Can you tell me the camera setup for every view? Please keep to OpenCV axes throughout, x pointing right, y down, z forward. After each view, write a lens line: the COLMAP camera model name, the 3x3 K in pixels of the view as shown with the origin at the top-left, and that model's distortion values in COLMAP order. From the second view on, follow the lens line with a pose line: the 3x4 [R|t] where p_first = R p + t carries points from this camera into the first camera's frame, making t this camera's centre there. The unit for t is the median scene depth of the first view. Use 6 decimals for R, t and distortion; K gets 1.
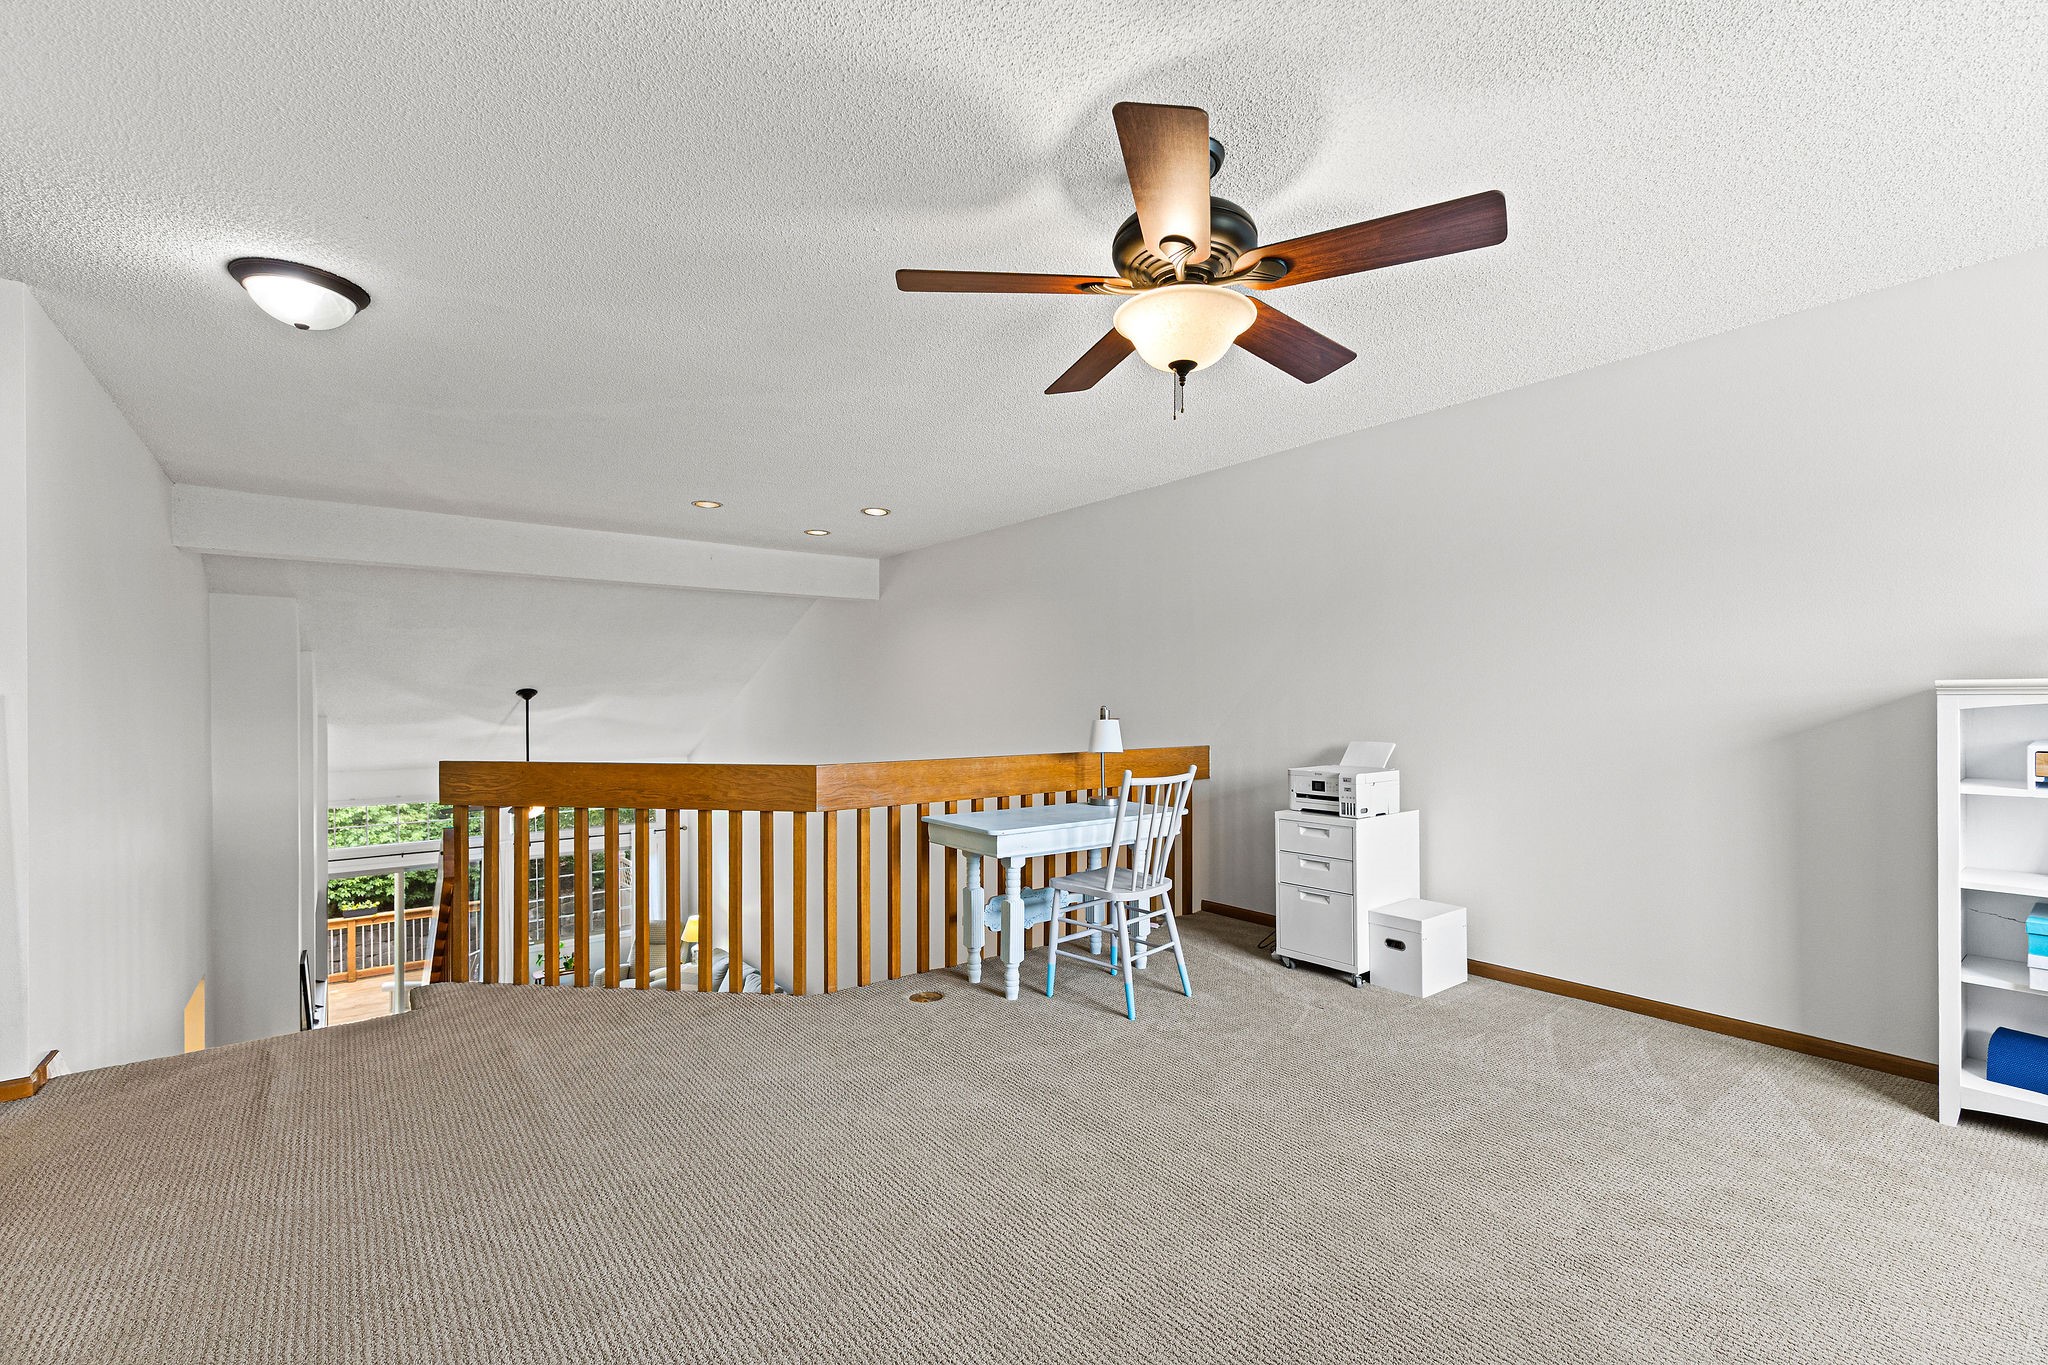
lens RADIAL K [[892.8, 0, 1032.1], [0, 892.8, 660.7], [0, 0, 1]] dist [0.013829, 0.000107]
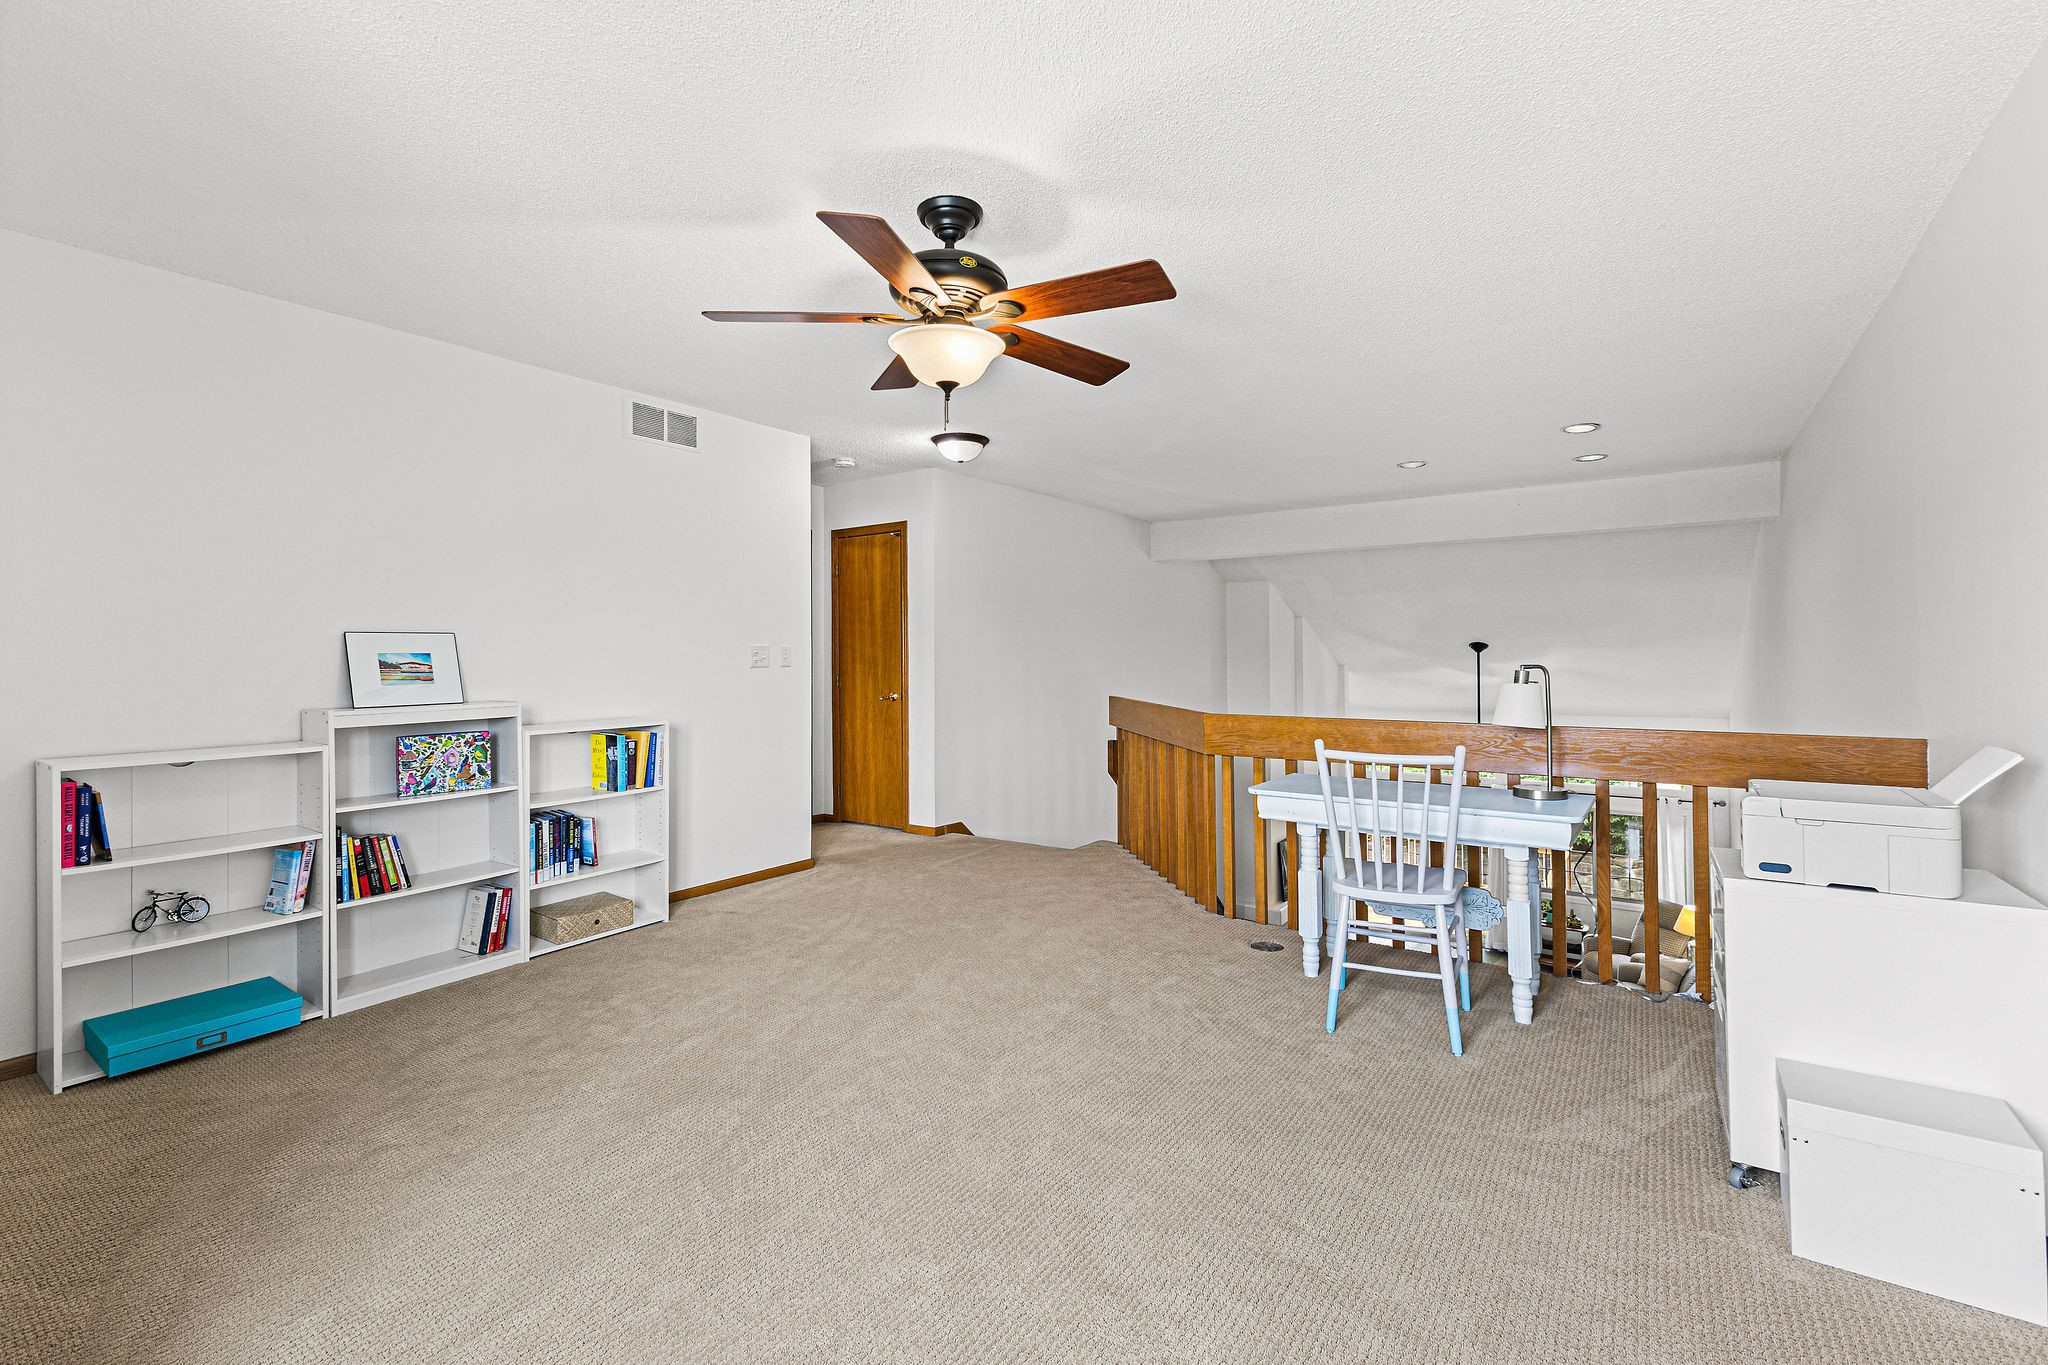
lens RADIAL K [[892.8, 0, 1032.1], [0, 892.8, 660.7], [0, 0, 1]] dist [0.013829, 0.000107]
pose [[0.303872, 0.004944, -0.952700, 0.798652], [0.049456, 0.998556, 0.020957, 0.010794], [0.951428, -0.053485, 0.303189, 0.432237]]
